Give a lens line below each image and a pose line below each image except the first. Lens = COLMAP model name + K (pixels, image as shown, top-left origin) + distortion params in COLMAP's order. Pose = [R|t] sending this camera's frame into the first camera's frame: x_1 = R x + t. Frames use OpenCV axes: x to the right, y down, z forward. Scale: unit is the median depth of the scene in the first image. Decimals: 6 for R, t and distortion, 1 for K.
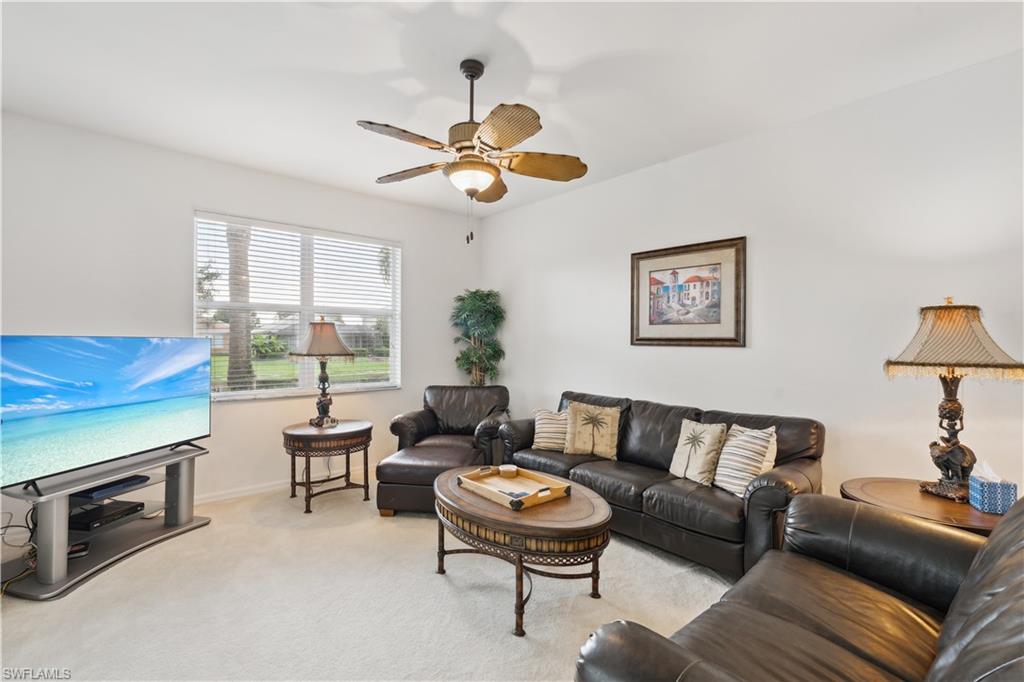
lens RADIAL K [[464.0, 0, 509.7], [0, 464.0, 340.2], [0, 0, 1]] dist [-0.000611, 0.000074]
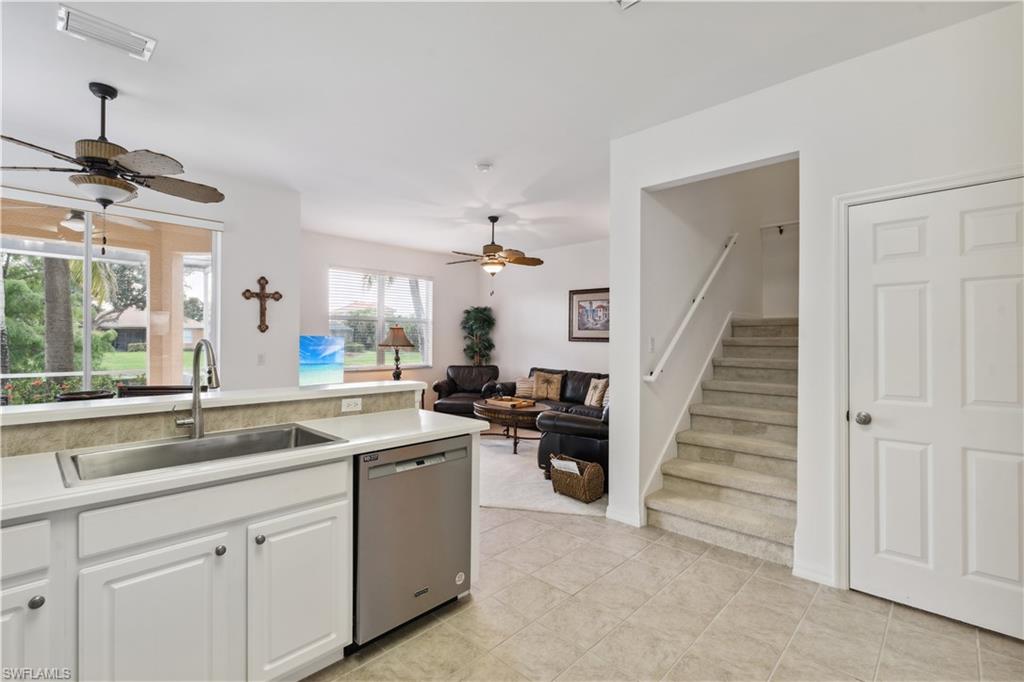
lens RADIAL K [[464.0, 0, 509.7], [0, 464.0, 340.2], [0, 0, 1]] dist [-0.000611, 0.000074]
pose [[0.997166, 0.004340, 0.075107, -0.112069], [-0.004877, 0.999964, 0.006976, -0.004675], [-0.075074, -0.007323, 0.997151, -0.846697]]
